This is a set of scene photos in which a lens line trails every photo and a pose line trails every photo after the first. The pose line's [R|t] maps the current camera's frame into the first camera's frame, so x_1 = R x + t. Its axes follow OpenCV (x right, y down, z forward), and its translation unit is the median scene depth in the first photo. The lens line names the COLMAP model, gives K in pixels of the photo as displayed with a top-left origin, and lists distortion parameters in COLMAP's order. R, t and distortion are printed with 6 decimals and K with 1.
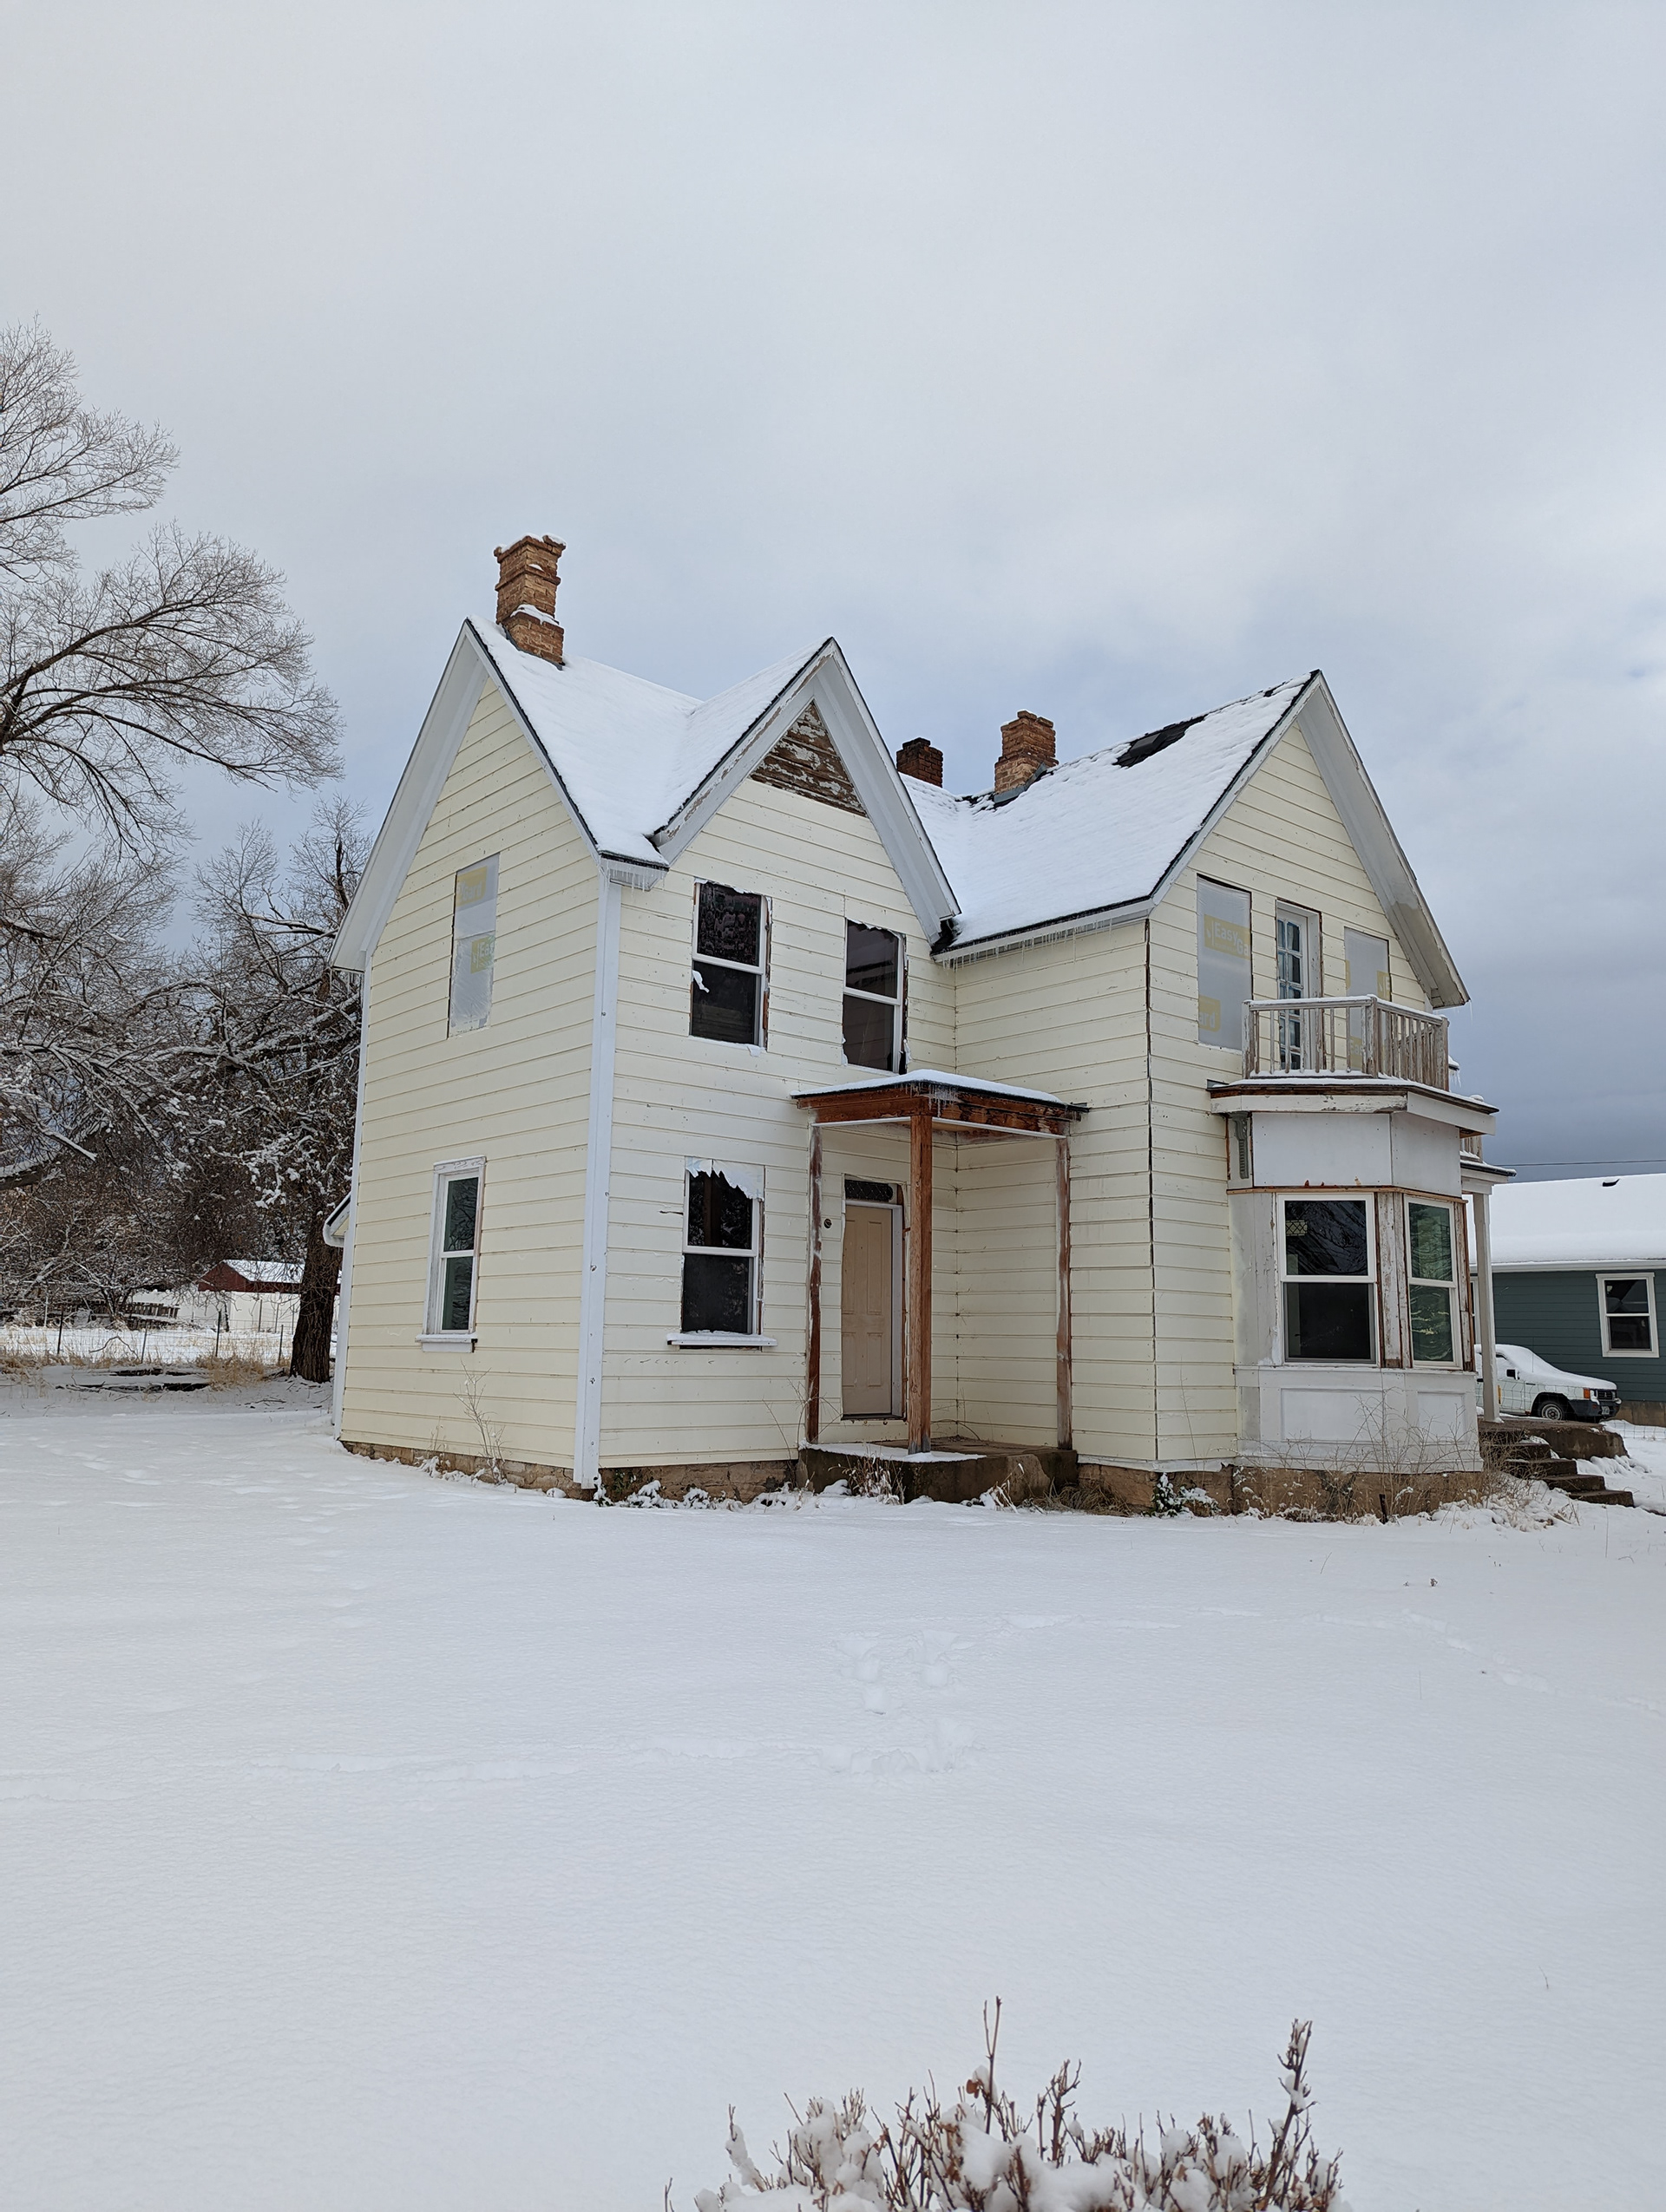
lens RADIAL K [[1555.6, 0, 859.4], [0, 1555.6, 1106.1], [0, 0, 1]] dist [0.069820, -0.066370]
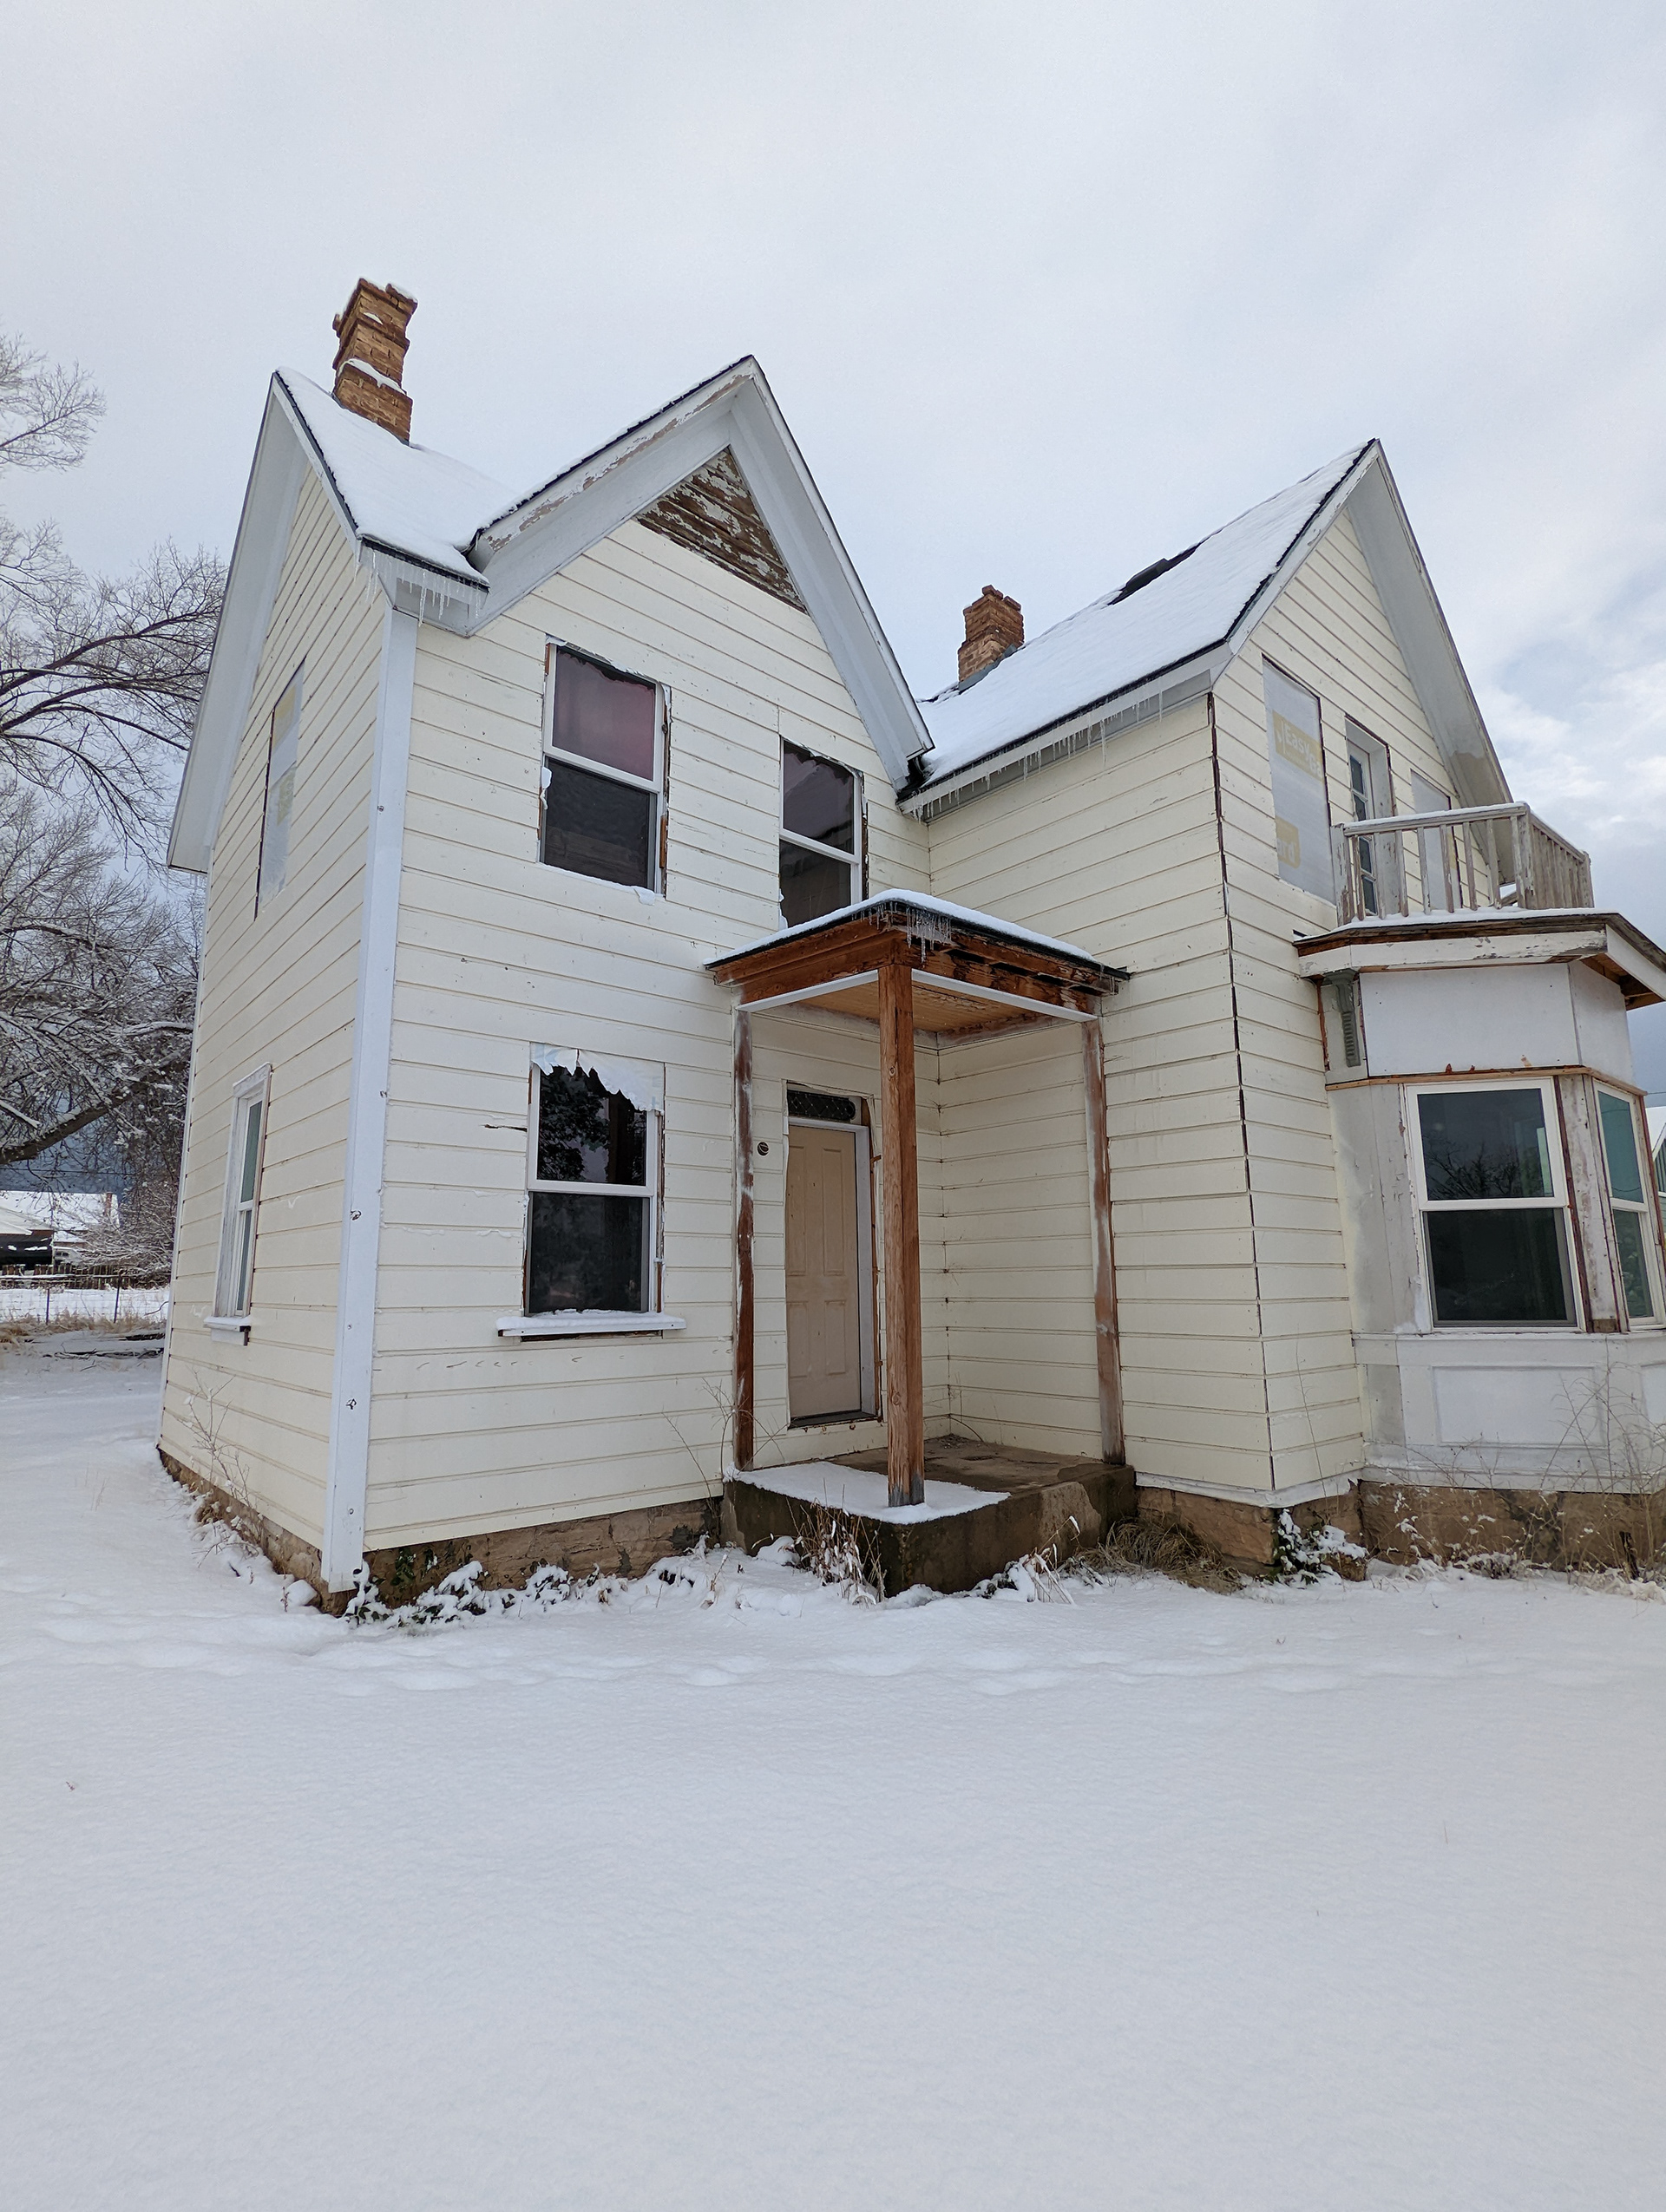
lens RADIAL K [[1051.7, 0, 834.7], [0, 1051.7, 1107.8], [0, 0, 1]] dist [0.000156, 0.000610]
pose [[0.999598, -0.028029, -0.004238, 0.014694], [0.027981, 0.999548, -0.010980, 0.064196], [0.004544, 0.010857, 0.999931, 0.530071]]
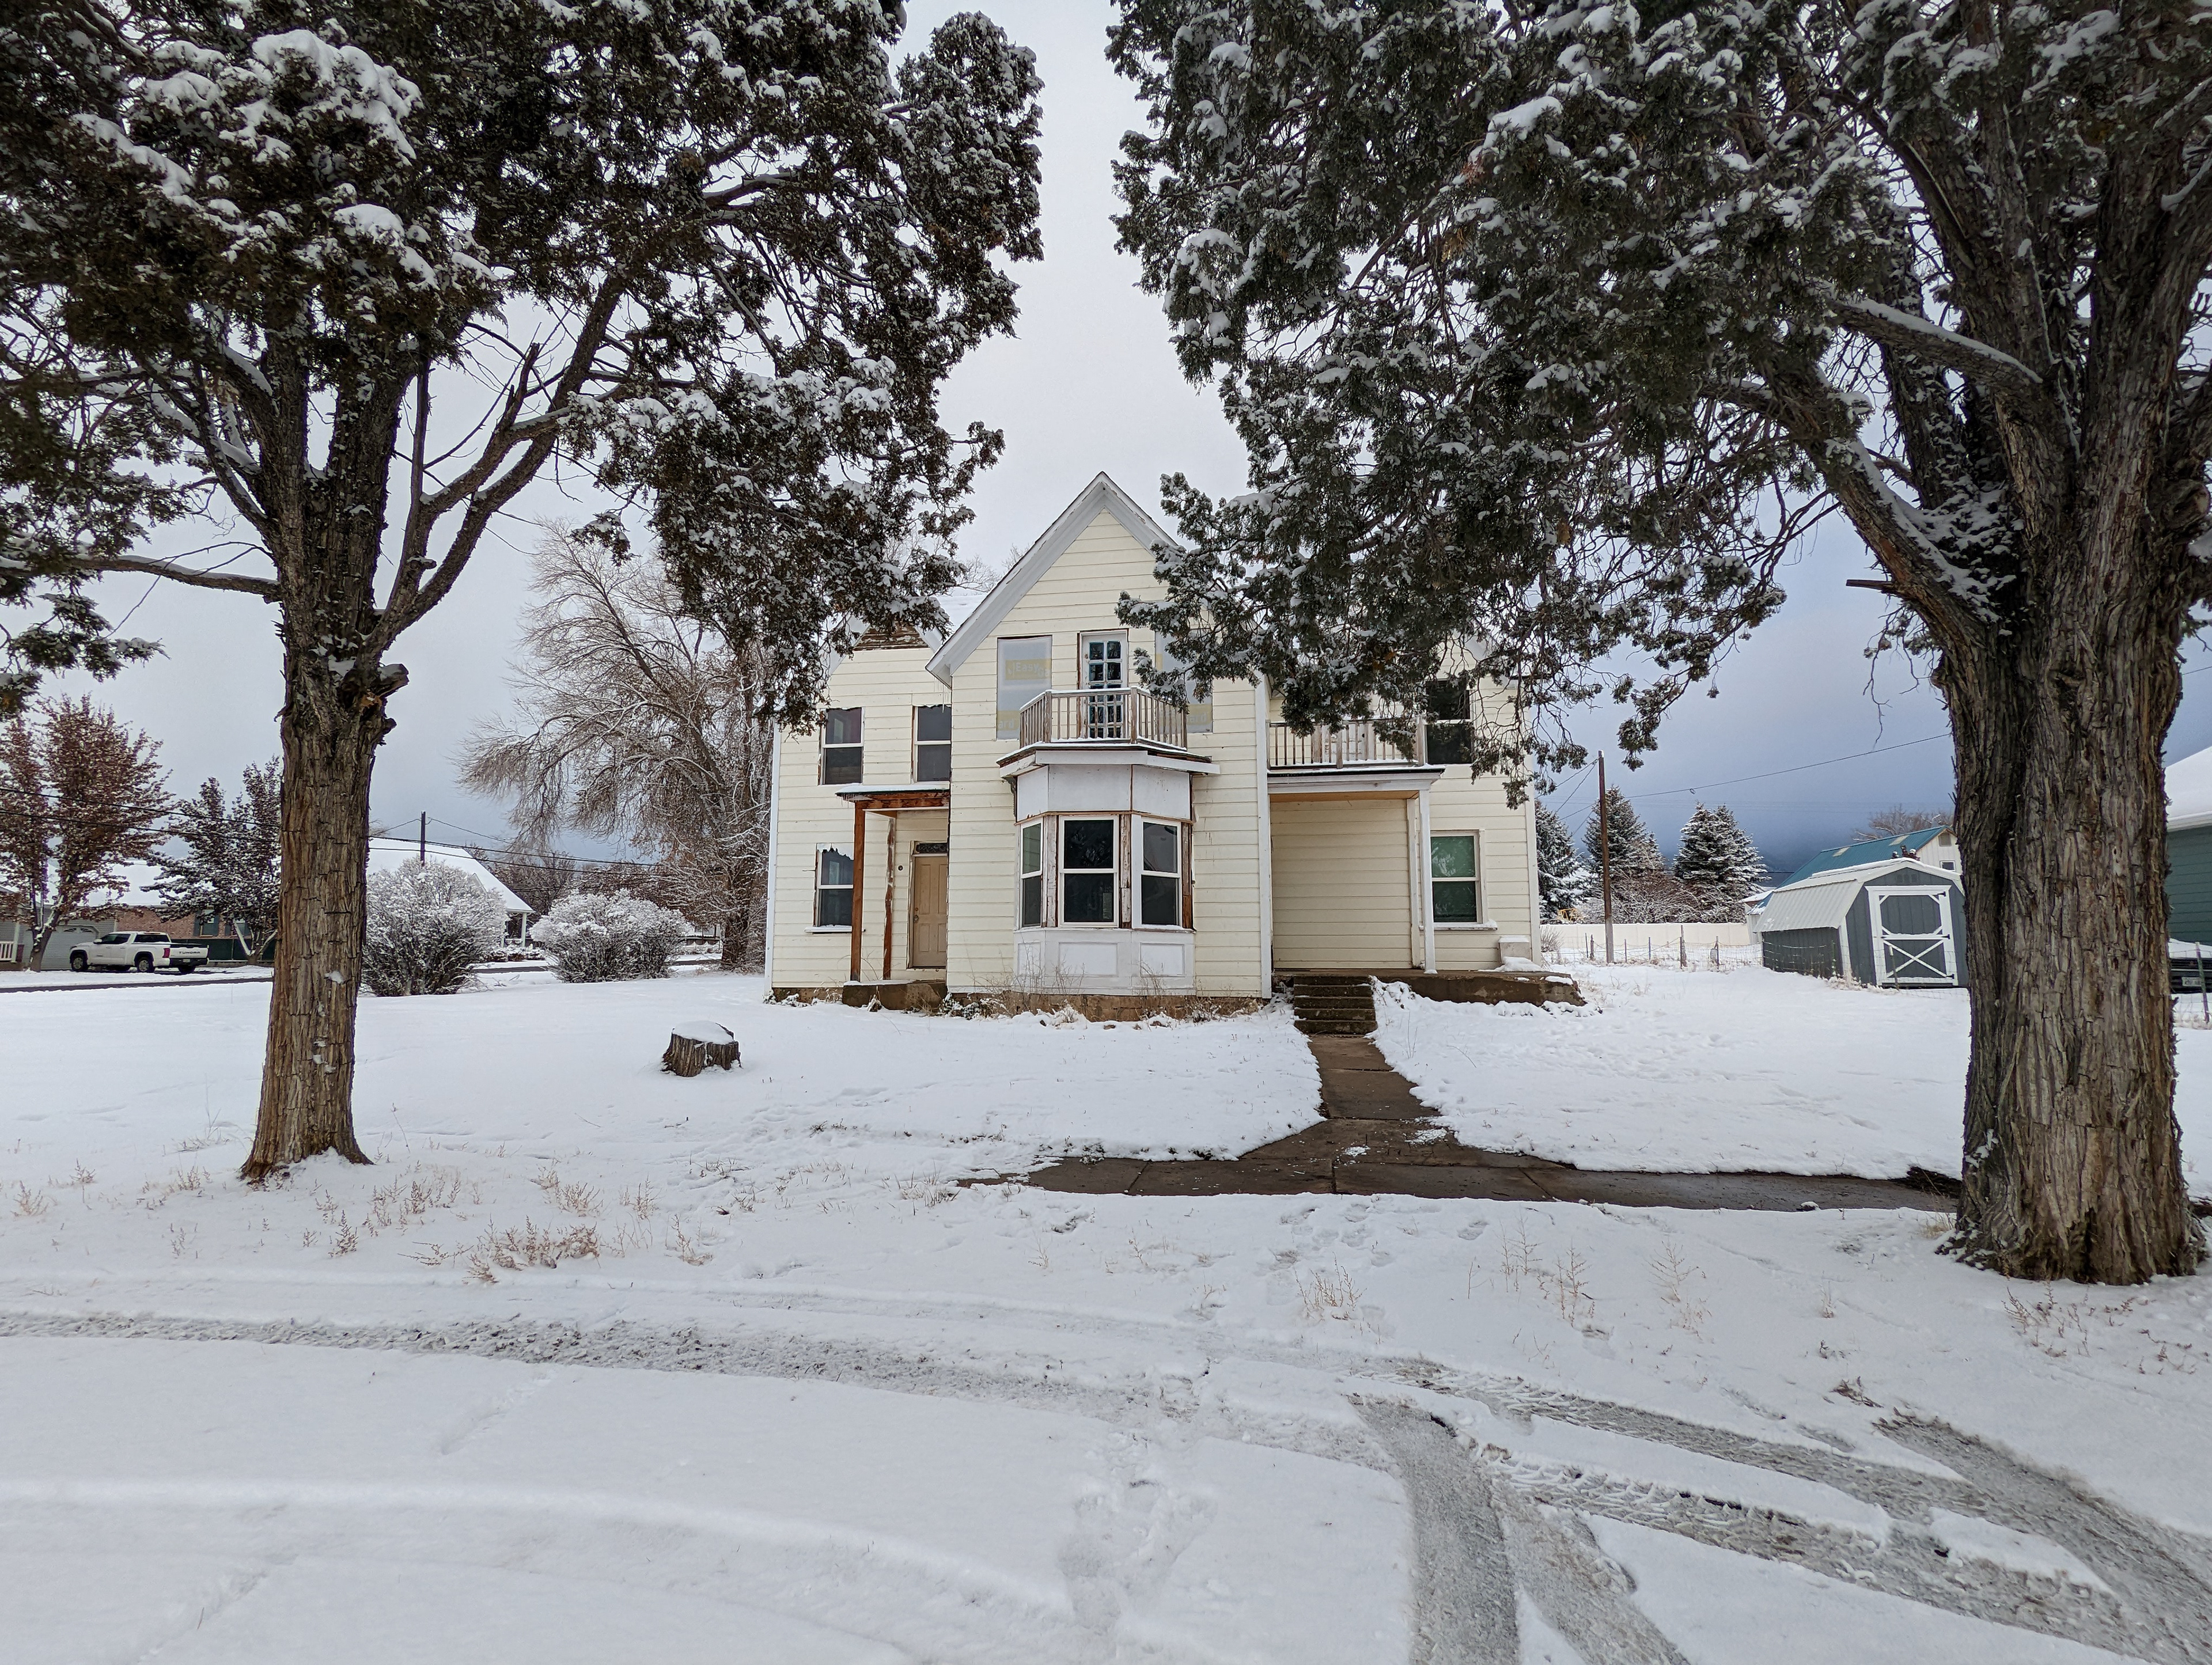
lens RADIAL K [[1051.5, 0, 1111.8], [0, 1051.5, 833.7], [0, 0, 1]] dist [0.000156, 0.000610]
pose [[0.627165, -0.113109, -0.770630, 1.160525], [0.131163, 0.990607, -0.038652, 0.119435], [0.767764, -0.076837, 0.636109, 0.381177]]
